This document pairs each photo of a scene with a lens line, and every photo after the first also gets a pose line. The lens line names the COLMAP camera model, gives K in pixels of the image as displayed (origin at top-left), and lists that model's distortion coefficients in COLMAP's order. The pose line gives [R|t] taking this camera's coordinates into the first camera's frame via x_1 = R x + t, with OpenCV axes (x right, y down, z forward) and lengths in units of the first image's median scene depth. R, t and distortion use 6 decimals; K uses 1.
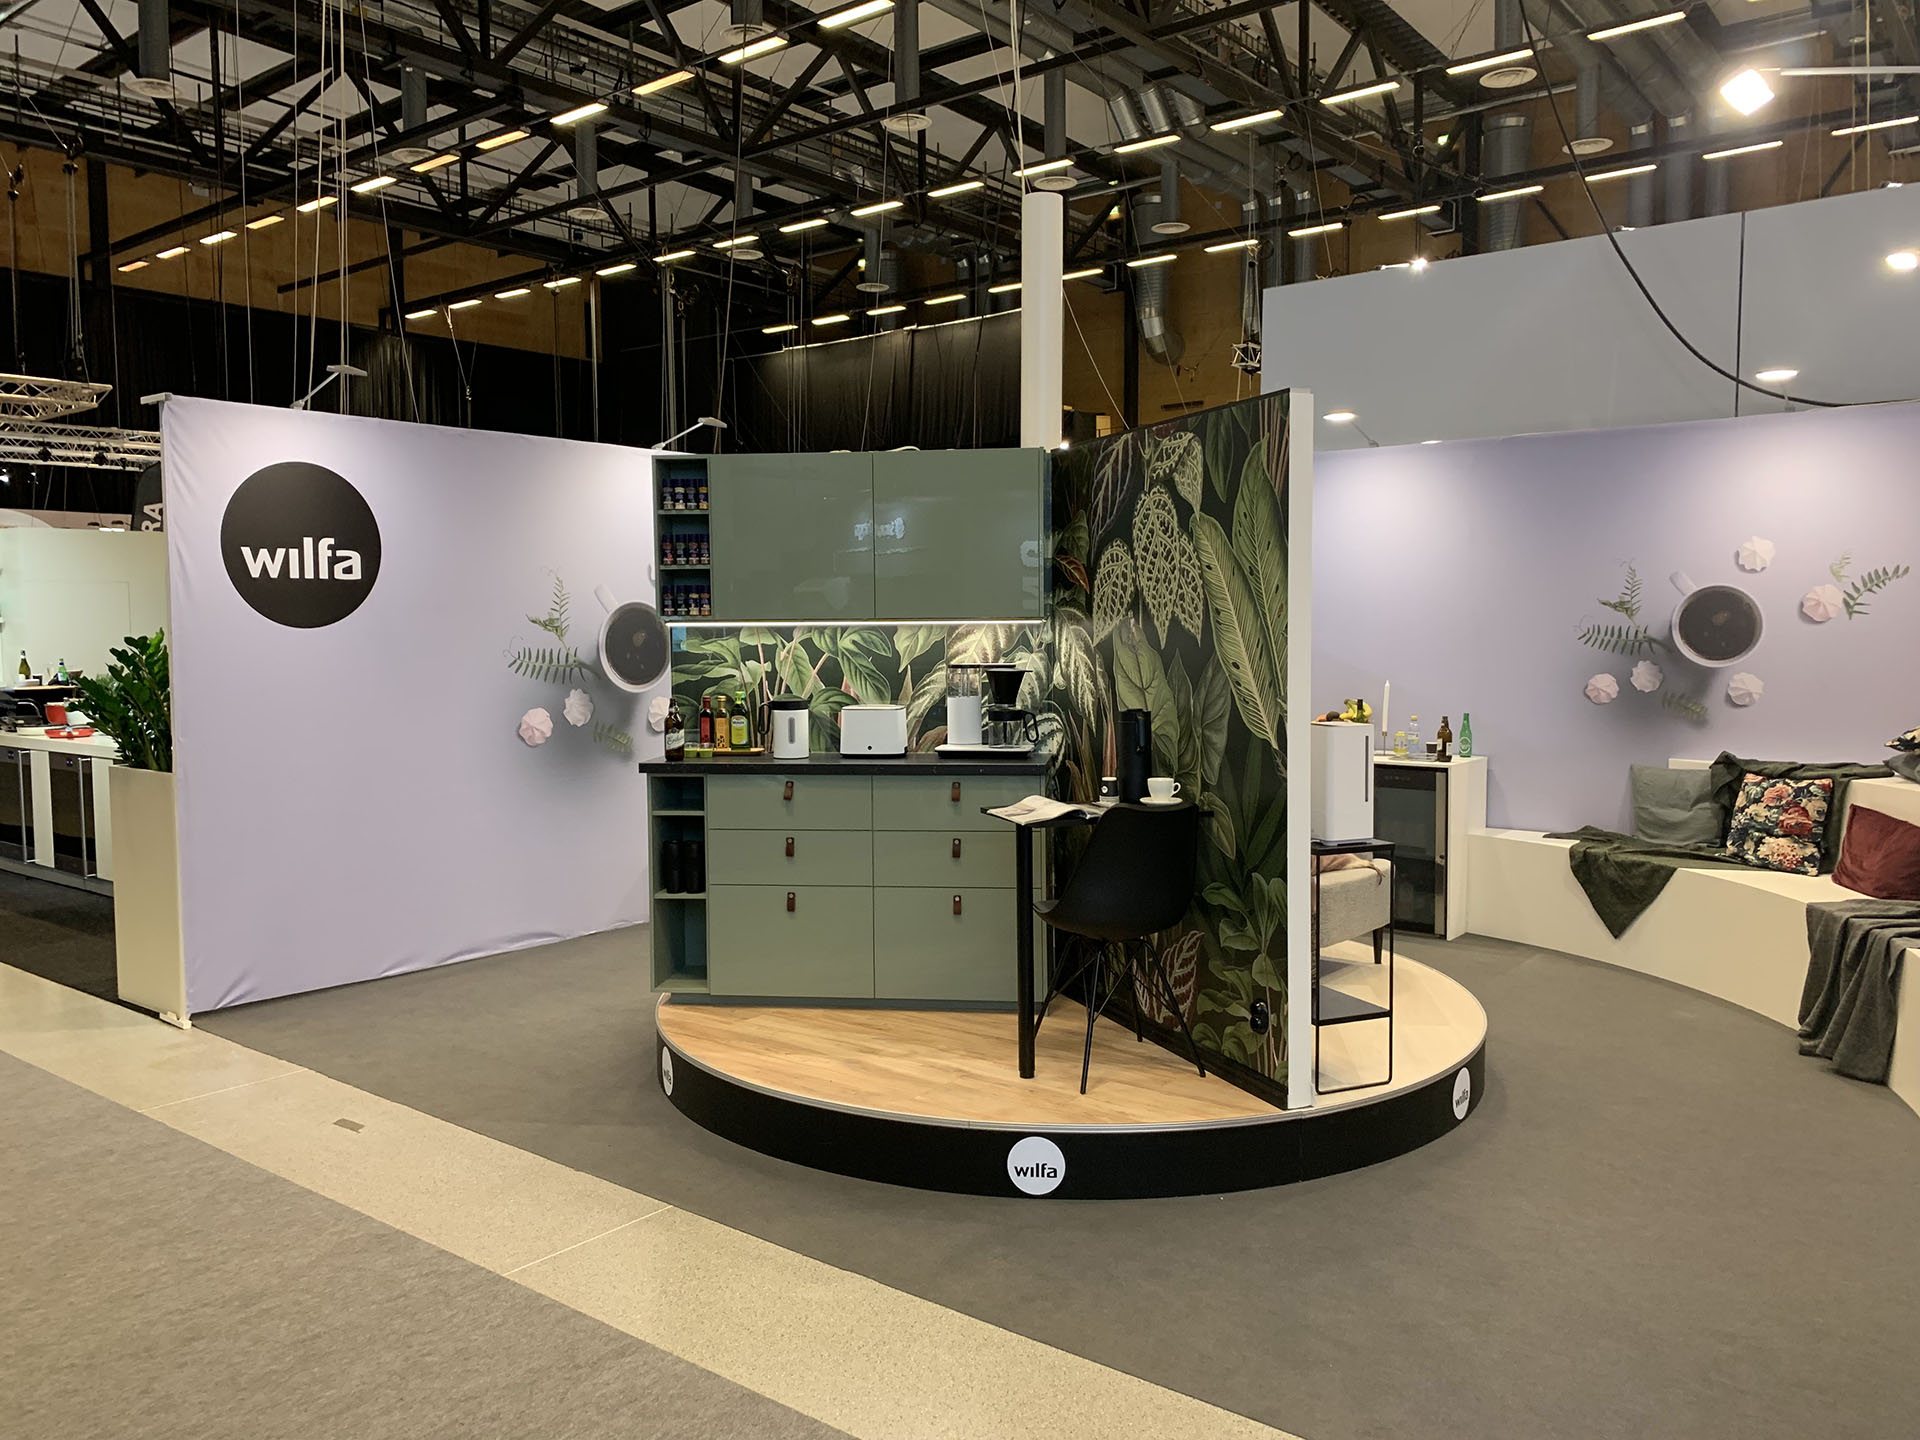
lens RADIAL K [[1467.0, 0, 970.0], [0, 1467.0, 704.3], [0, 0, 1]] dist [0.009163, 0.001465]
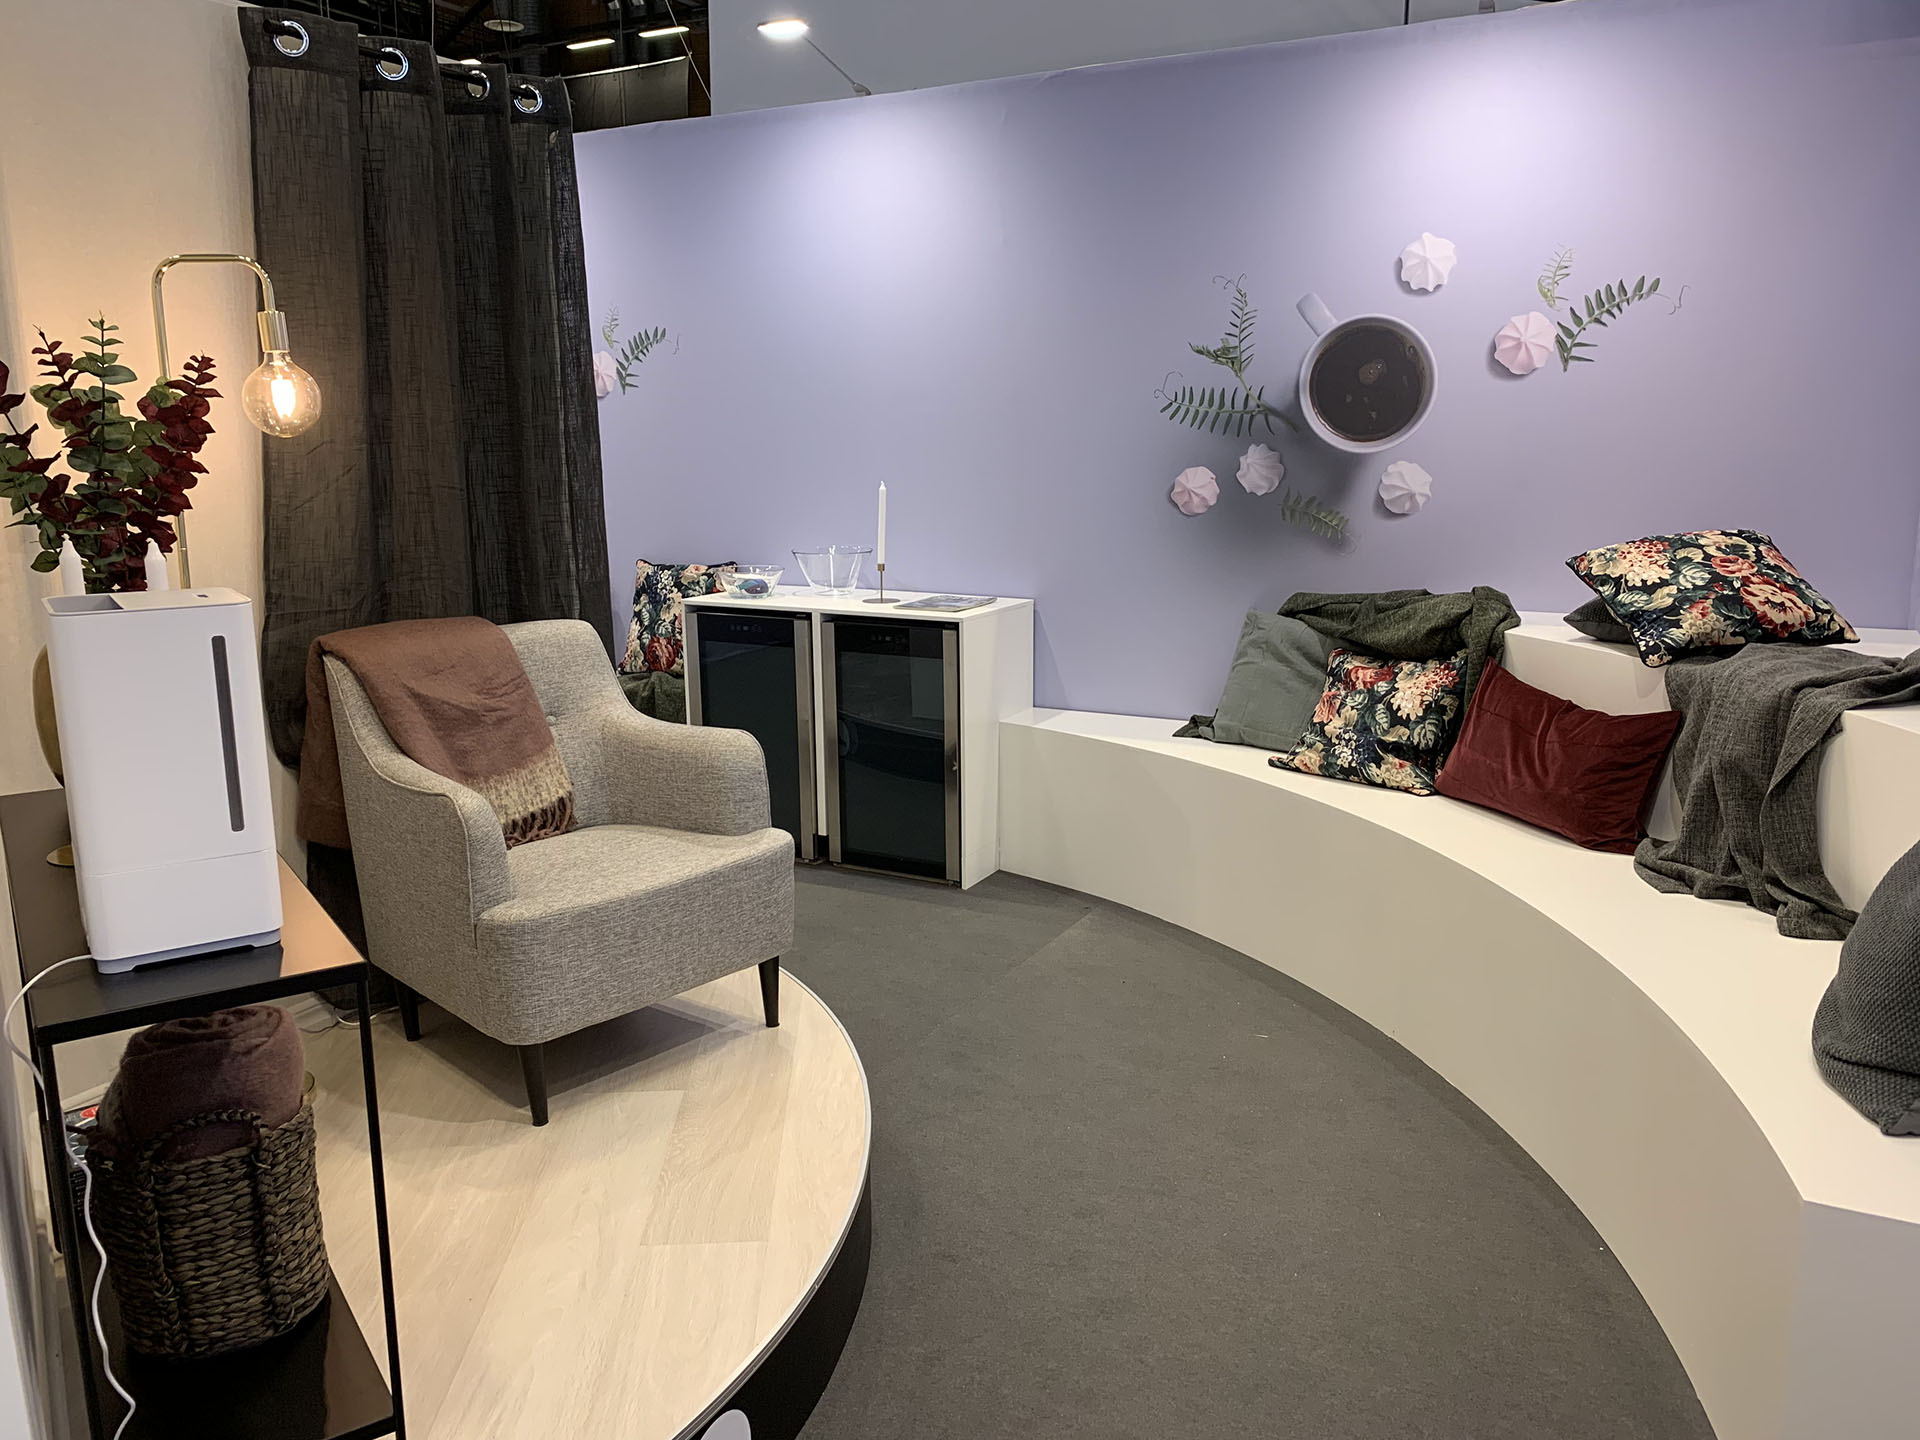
lens RADIAL K [[1467.0, 0, 946.5], [0, 1467.0, 725.6], [0, 0, 1]] dist [0.009163, 0.001465]
pose [[0.986533, -0.038170, 0.159046, 0.228183], [0.014973, 0.989381, 0.144572, -0.003480], [-0.162876, -0.140244, 0.976628, 0.401452]]
